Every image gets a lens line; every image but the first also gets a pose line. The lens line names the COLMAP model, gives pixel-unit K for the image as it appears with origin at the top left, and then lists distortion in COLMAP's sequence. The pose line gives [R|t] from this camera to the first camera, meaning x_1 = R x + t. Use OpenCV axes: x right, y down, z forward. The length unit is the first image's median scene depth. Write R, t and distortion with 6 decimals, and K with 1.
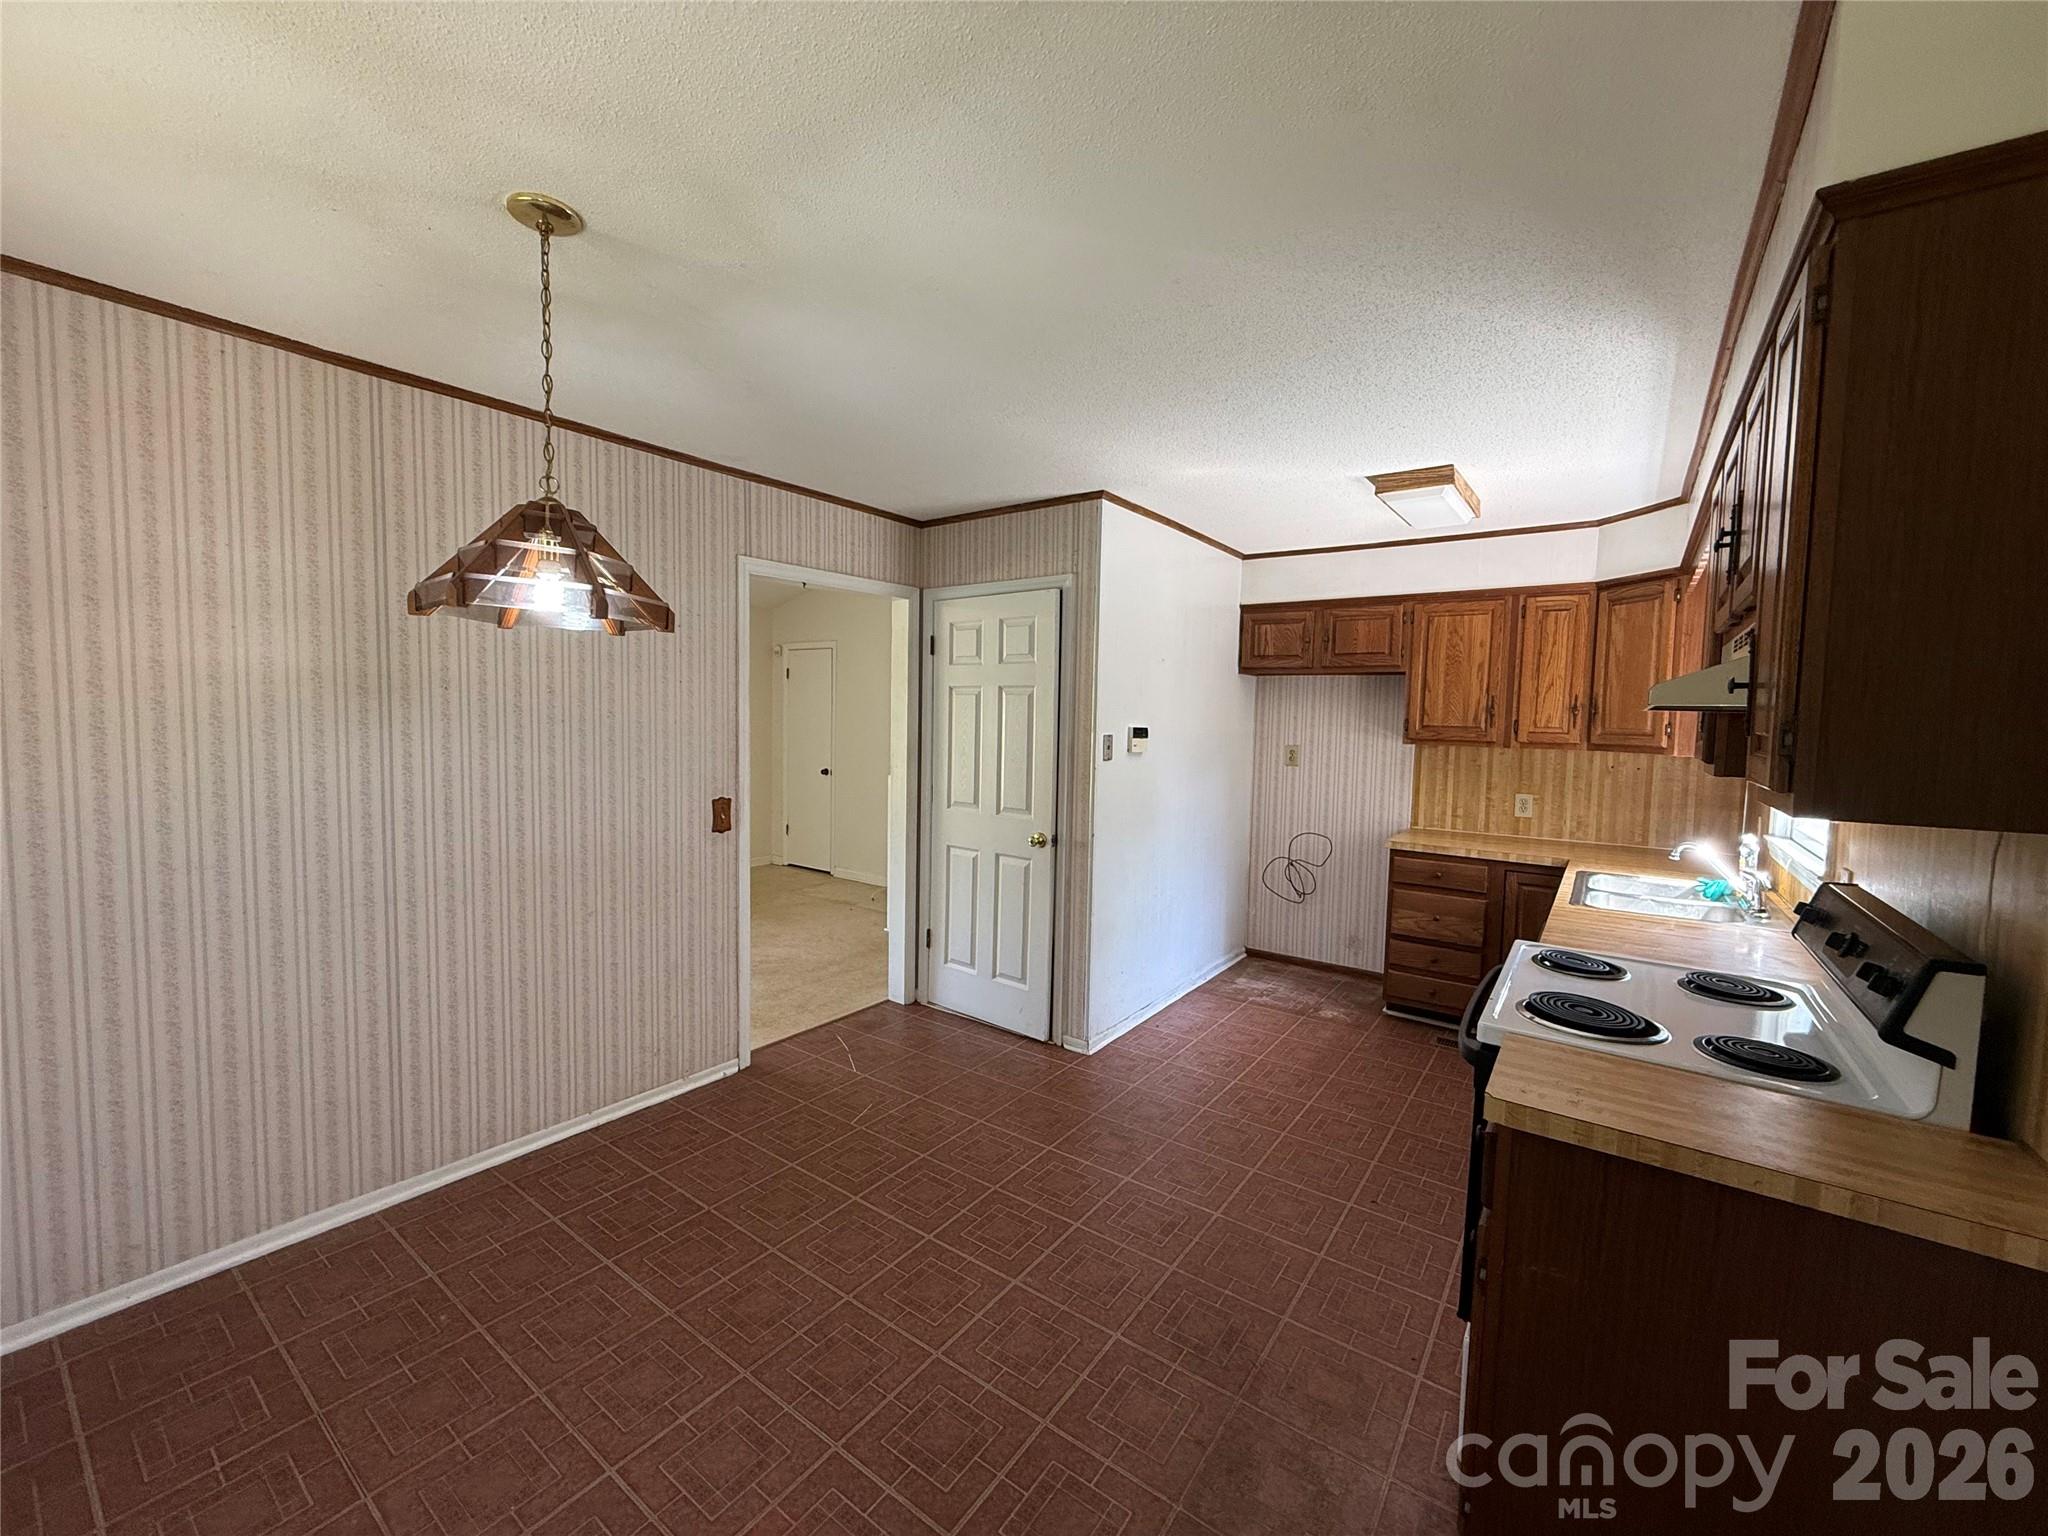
lens RADIAL K [[818.3, 0, 1019.0], [0, 818.3, 767.7], [0, 0, 1]] dist [0.000183, 0.000268]
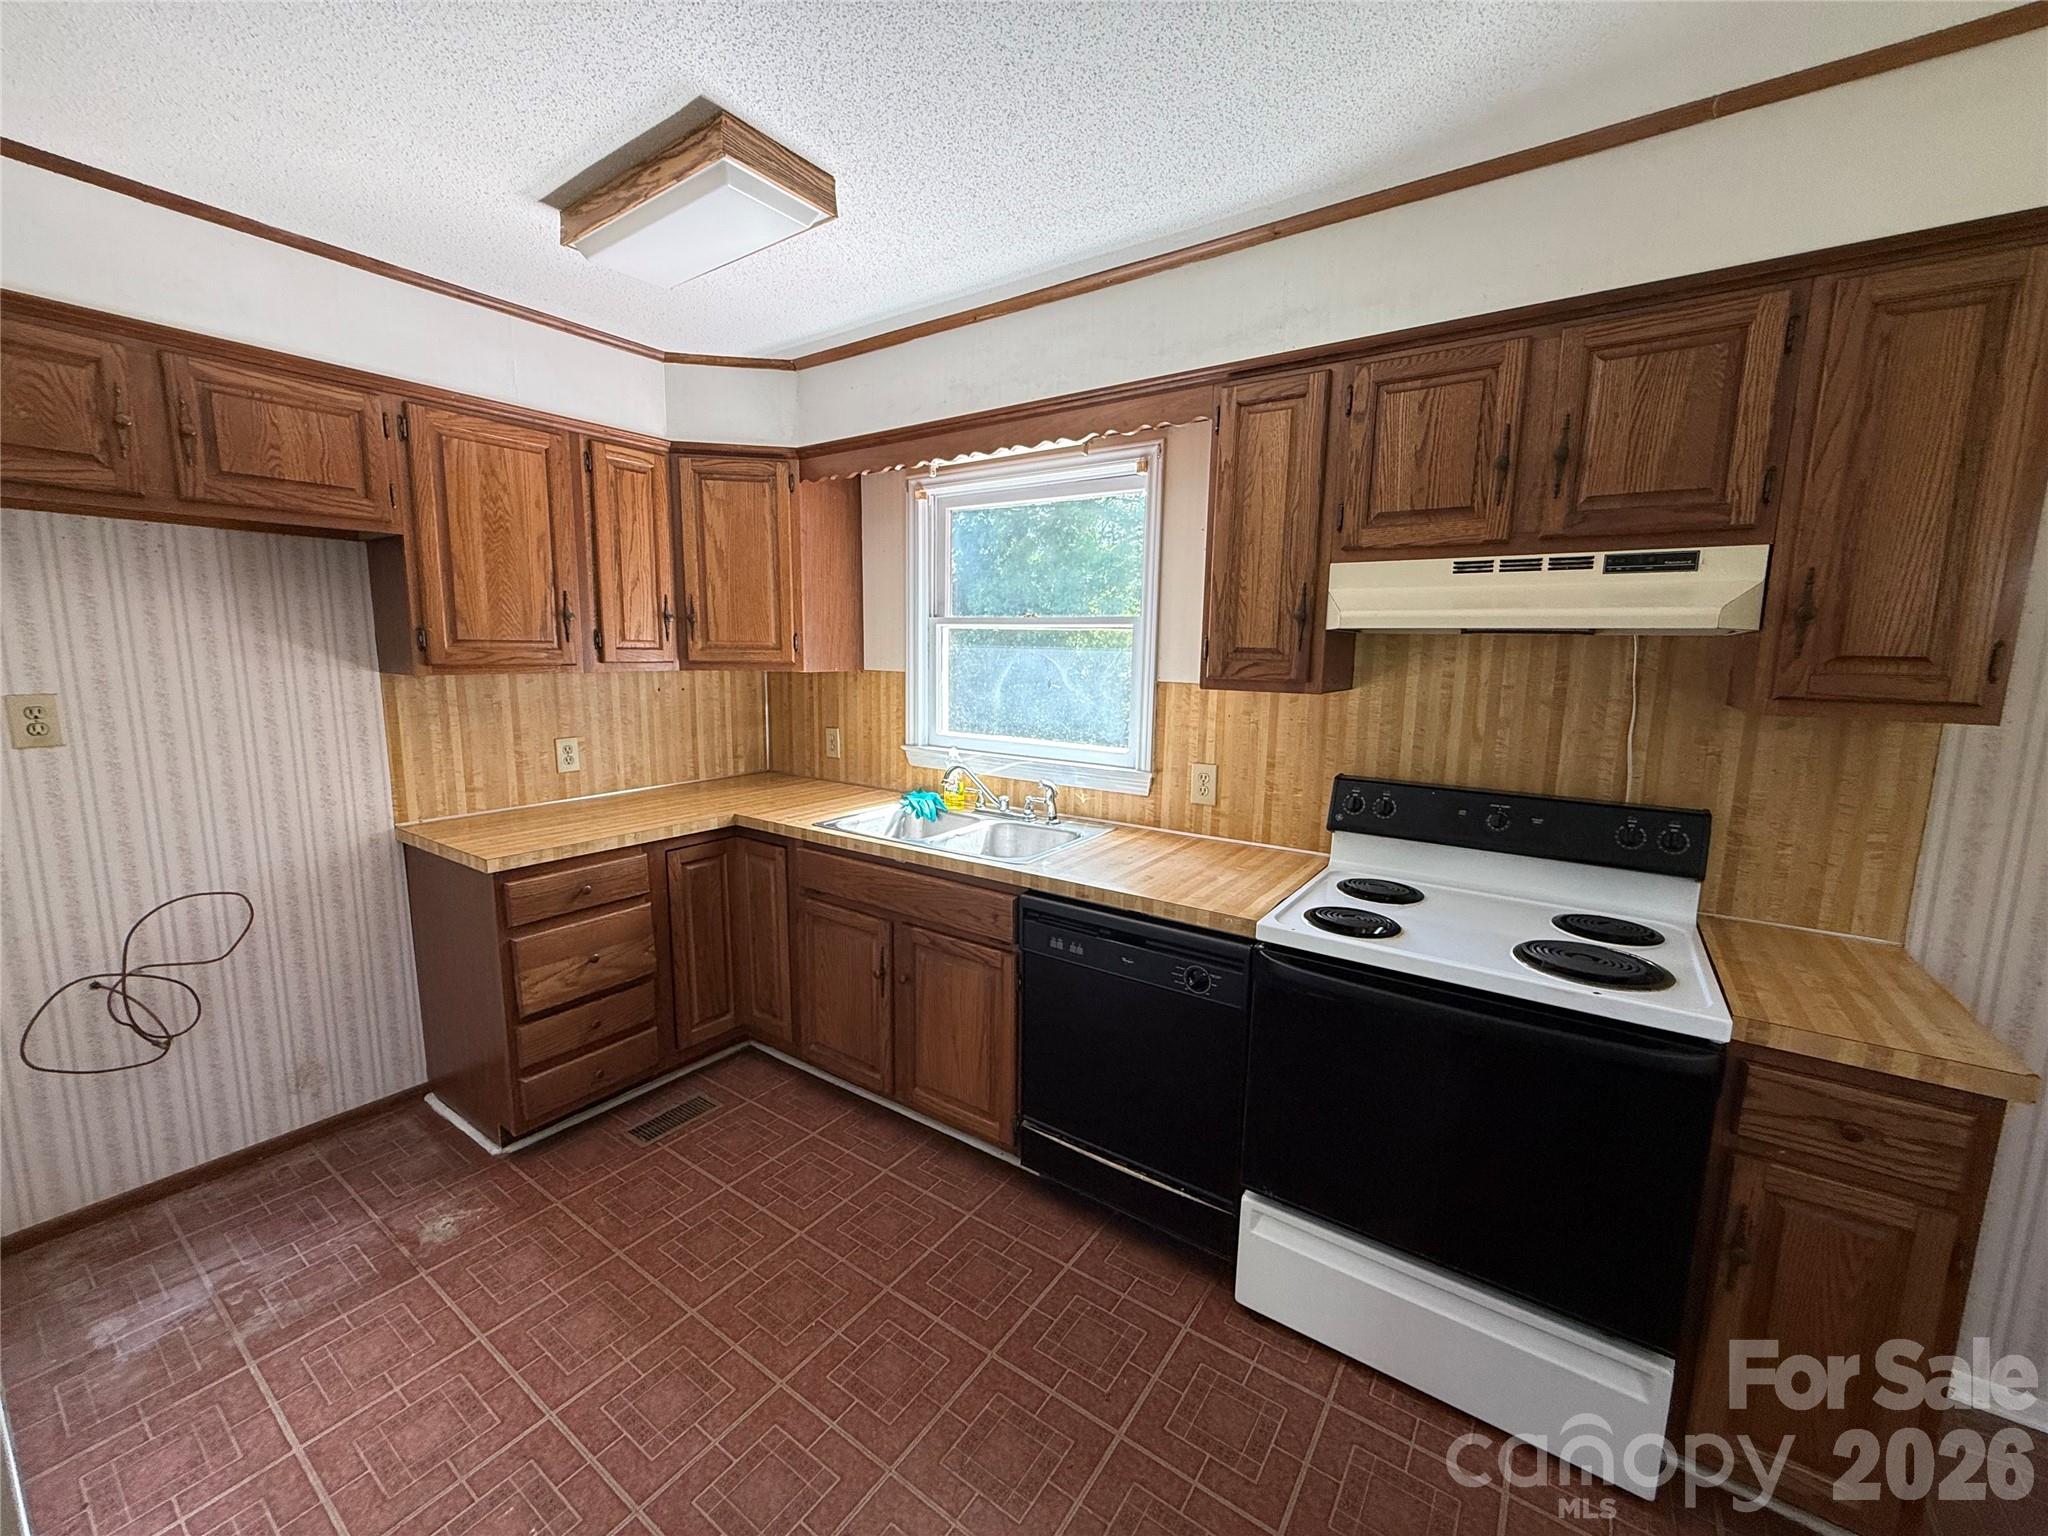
lens RADIAL K [[818.3, 0, 1017.9], [0, 818.3, 764.2], [0, 0, 1]] dist [0.000183, 0.000268]
pose [[-0.014861, -0.164793, 0.986216, -0.070349], [0.050657, 0.984934, 0.165342, -0.041385], [-0.998606, 0.052416, -0.006289, 0.638426]]
